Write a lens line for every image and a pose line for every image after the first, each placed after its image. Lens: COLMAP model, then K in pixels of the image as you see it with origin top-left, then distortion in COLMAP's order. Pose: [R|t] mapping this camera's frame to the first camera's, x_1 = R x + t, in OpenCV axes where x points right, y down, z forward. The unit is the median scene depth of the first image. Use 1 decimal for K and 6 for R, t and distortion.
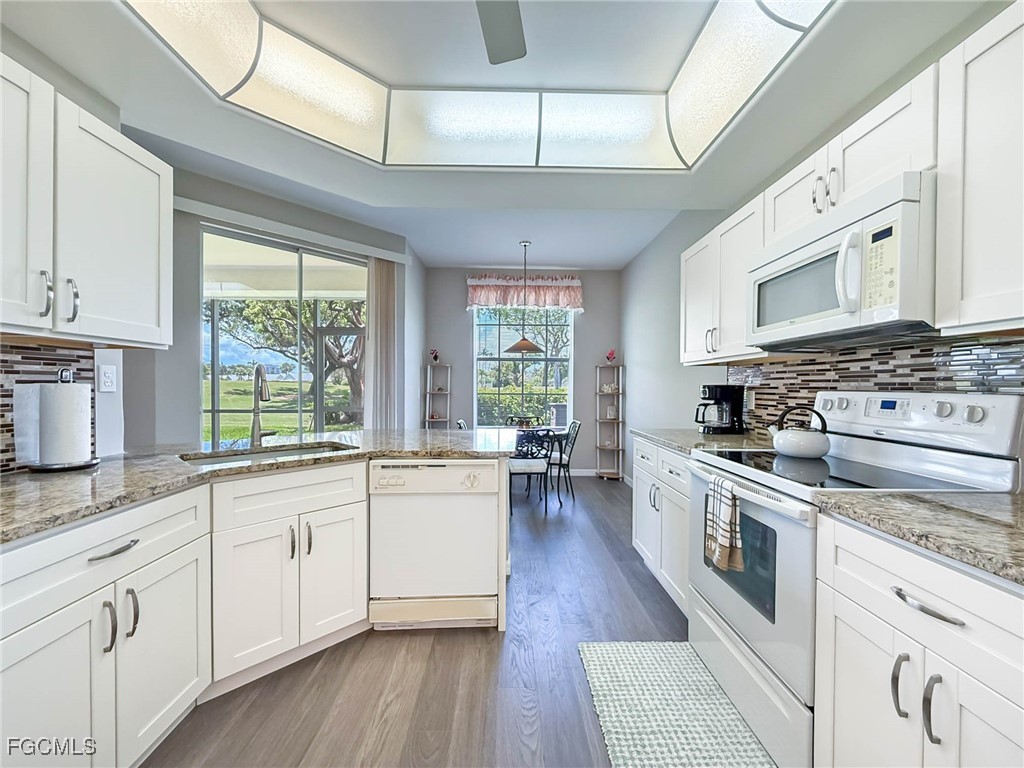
lens RADIAL K [[415.8, 0, 509.7], [0, 415.8, 389.6], [0, 0, 1]] dist [-0.001540, -0.000128]
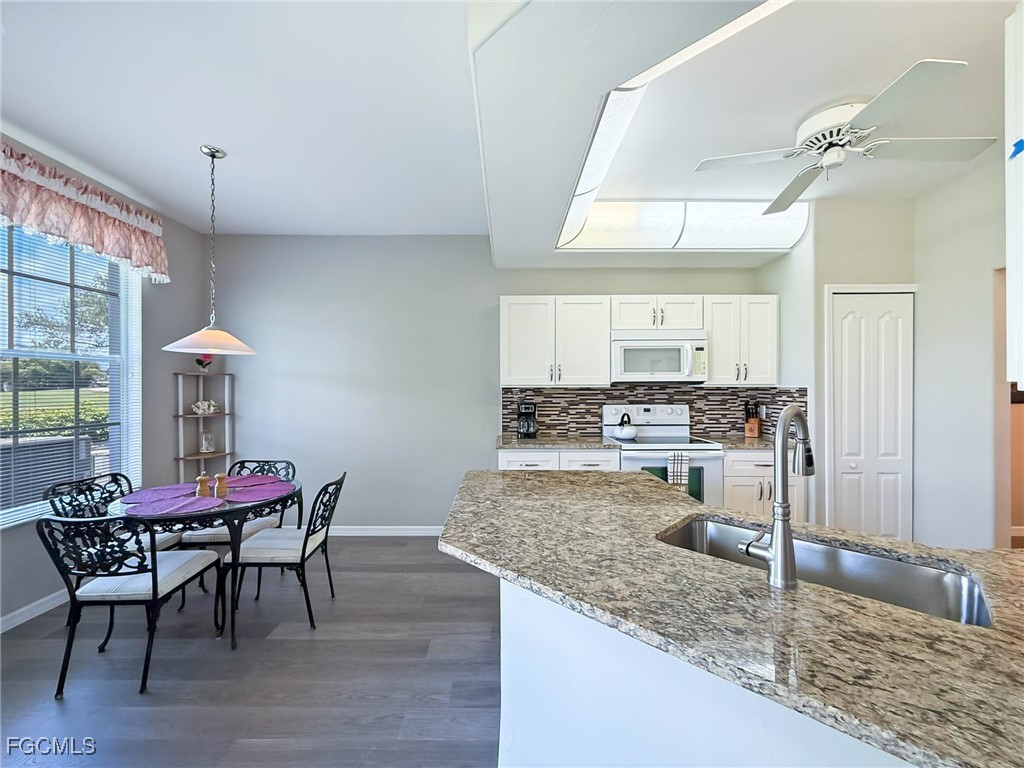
lens RADIAL K [[411.5, 0, 508.8], [0, 411.5, 386.5], [0, 0, 1]] dist [-0.000246, -0.000070]
pose [[0.010622, -0.007612, 0.999915, -1.172877], [0.011583, 0.999905, 0.007489, -0.101155], [-0.999876, 0.011502, 0.010709, 1.422999]]
